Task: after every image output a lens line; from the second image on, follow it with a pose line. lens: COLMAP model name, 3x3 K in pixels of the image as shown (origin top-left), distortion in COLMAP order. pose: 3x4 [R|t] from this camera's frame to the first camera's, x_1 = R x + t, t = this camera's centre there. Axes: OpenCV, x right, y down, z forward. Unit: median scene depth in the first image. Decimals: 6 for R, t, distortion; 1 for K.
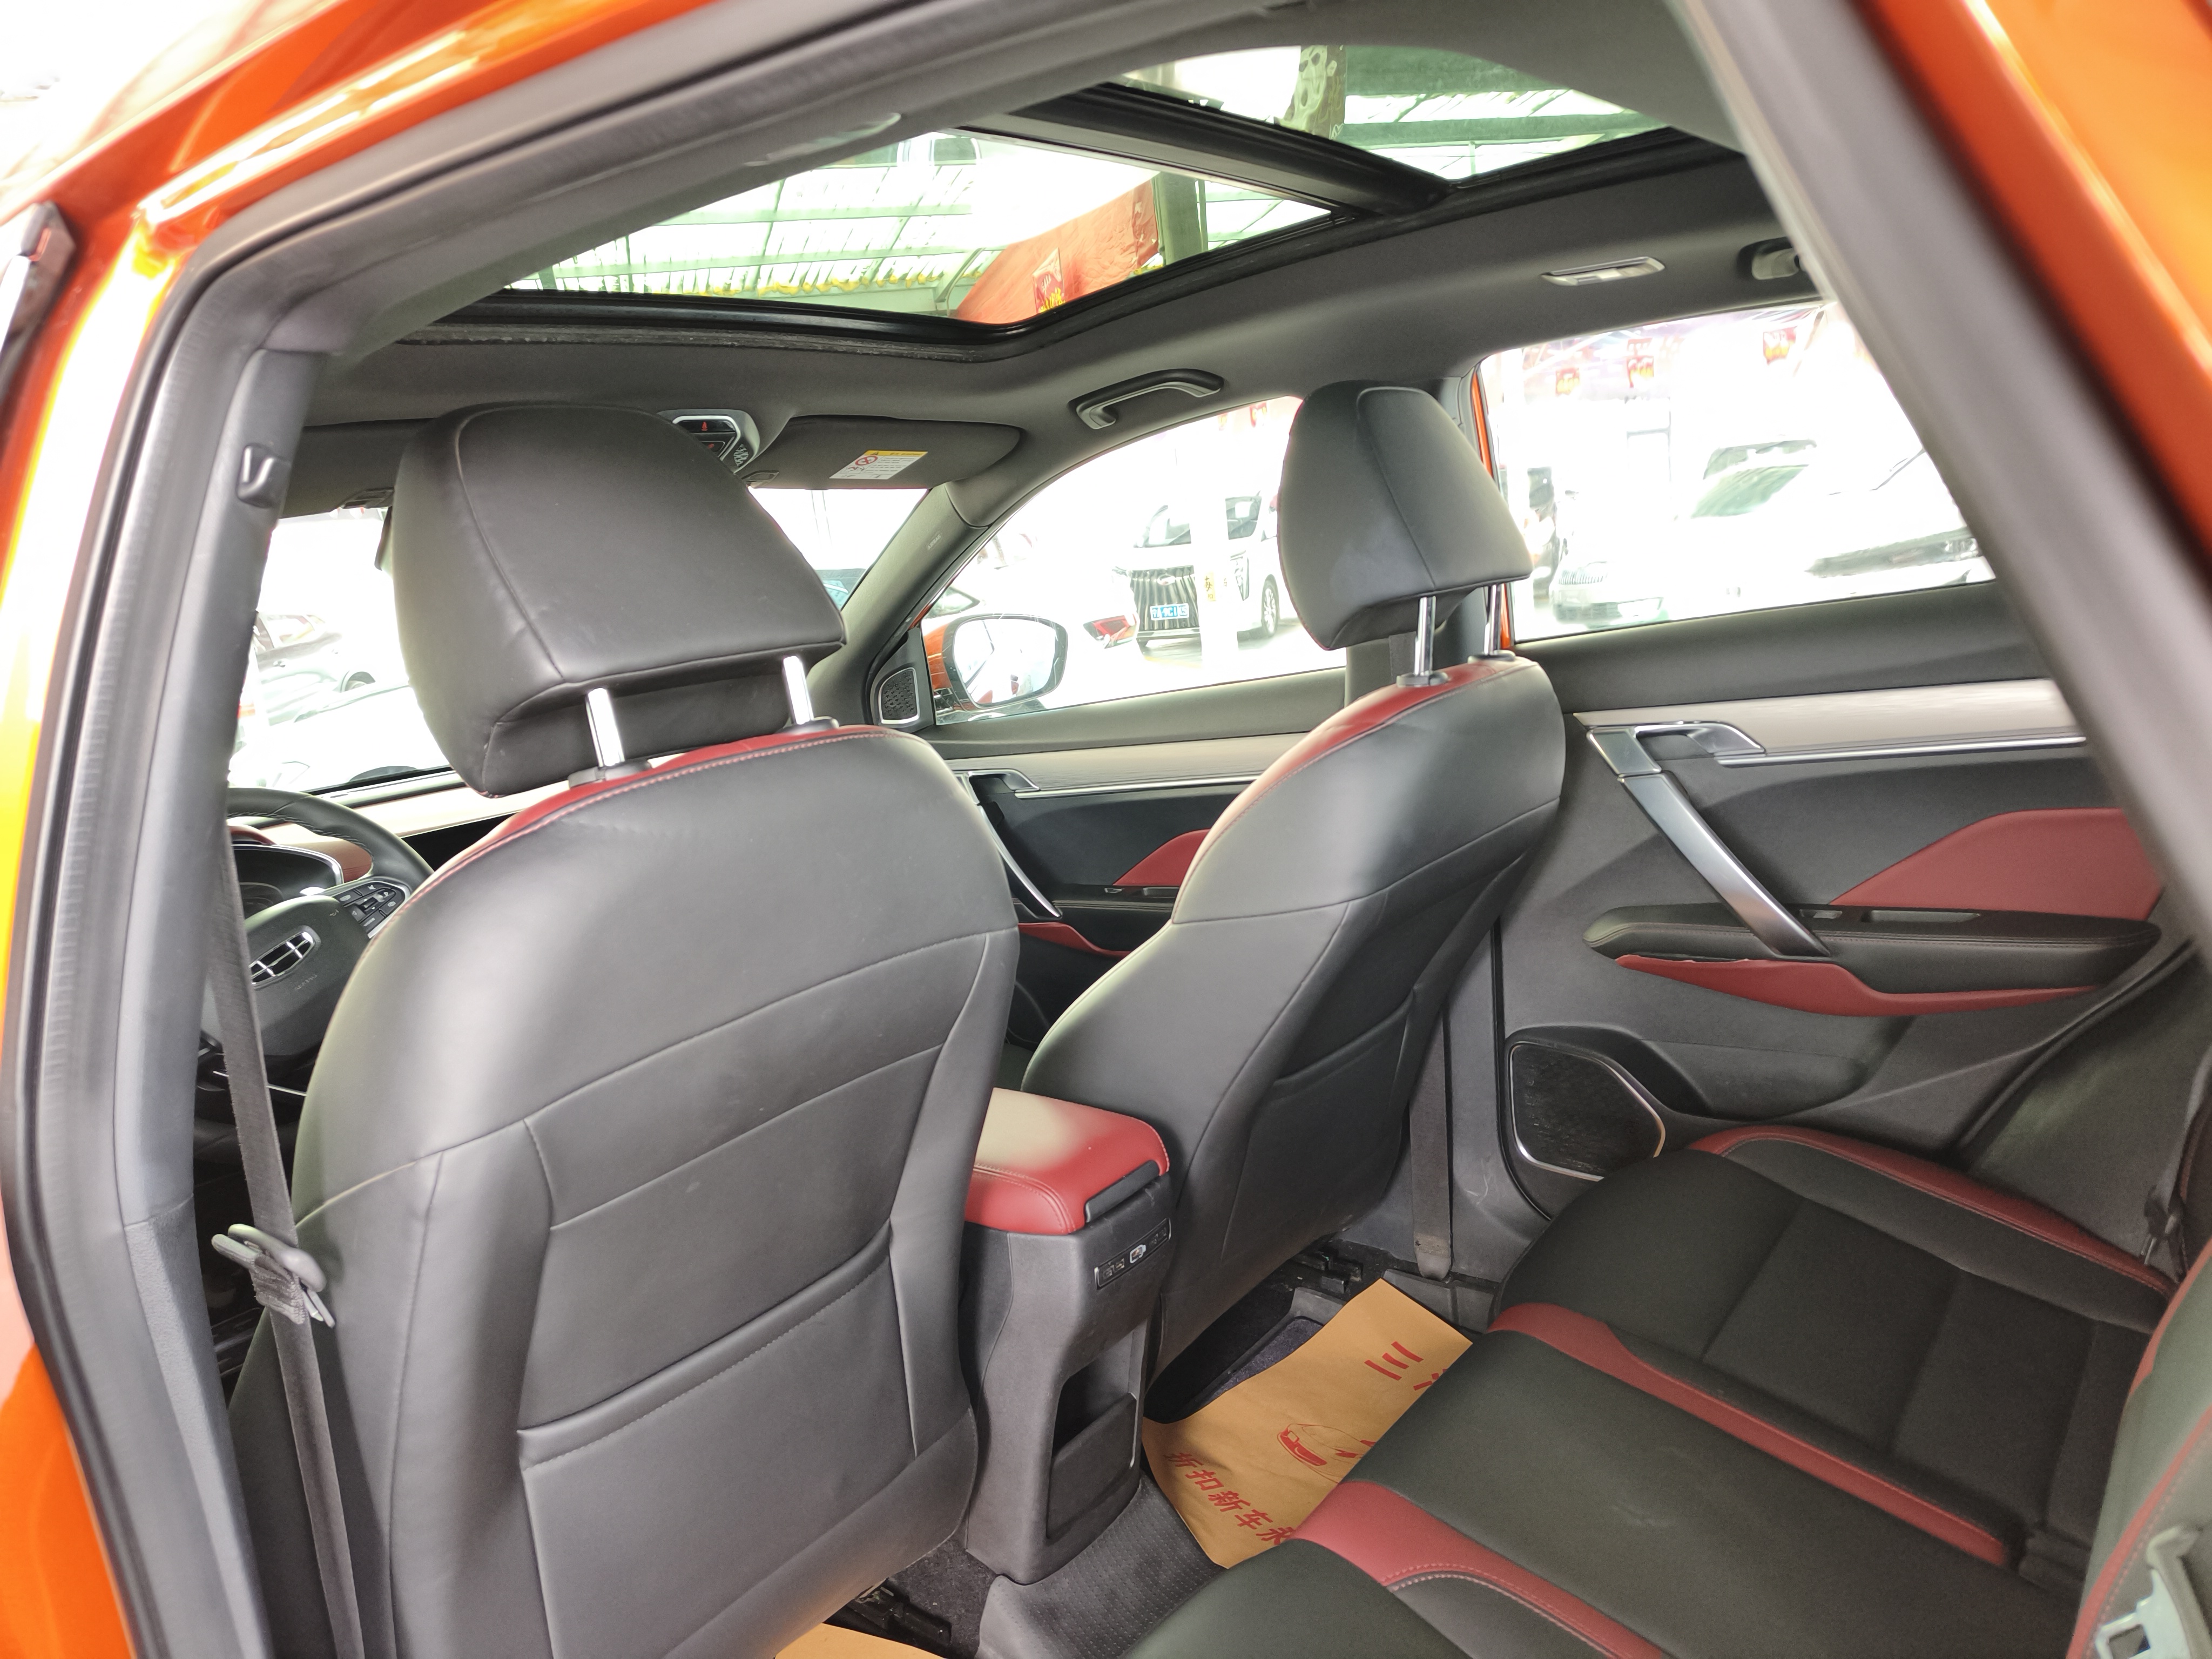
lens RADIAL K [[1479.9, 0, 1105.7], [0, 1479.9, 819.4], [0, 0, 1]] dist [0.060221, -0.061052]
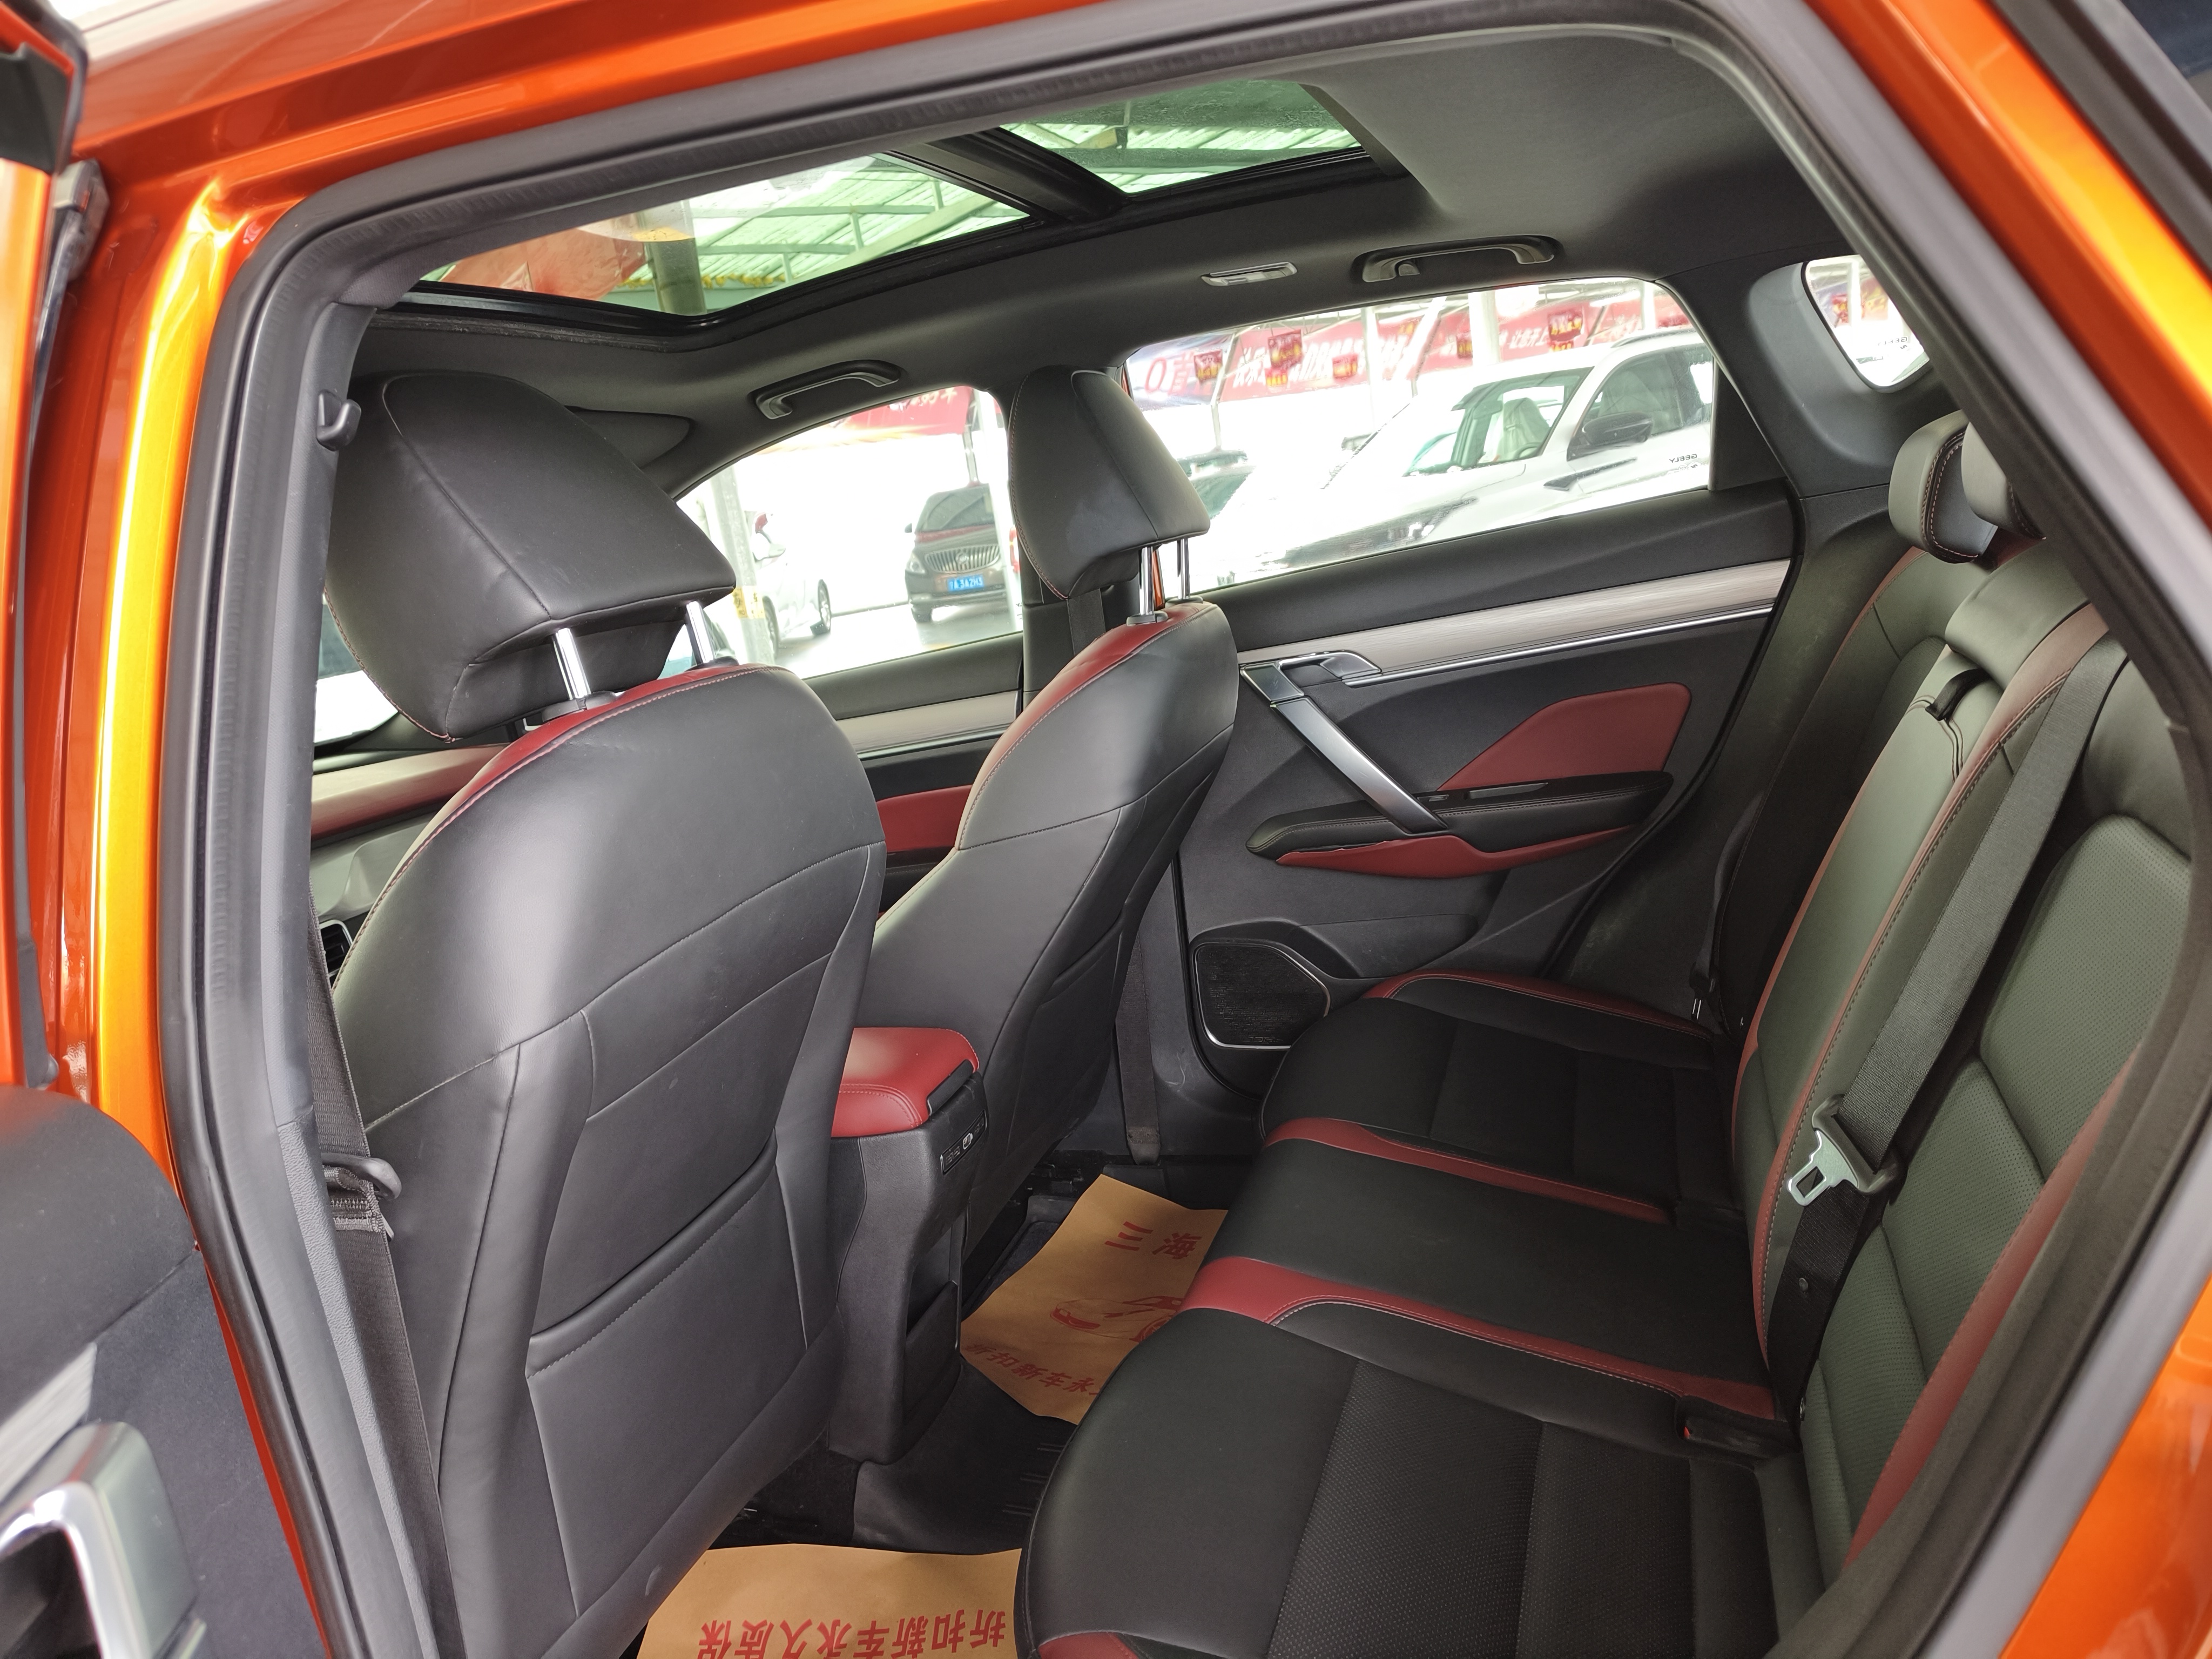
lens RADIAL K [[1478.6, 0, 1105.0], [0, 1478.6, 833.0], [0, 0, 1]] dist [0.059348, -0.055407]
pose [[0.942375, -0.104058, 0.317964, -0.204397], [0.105379, 0.994346, 0.013094, 0.054784], [-0.317528, 0.021167, 0.948012, -0.095945]]
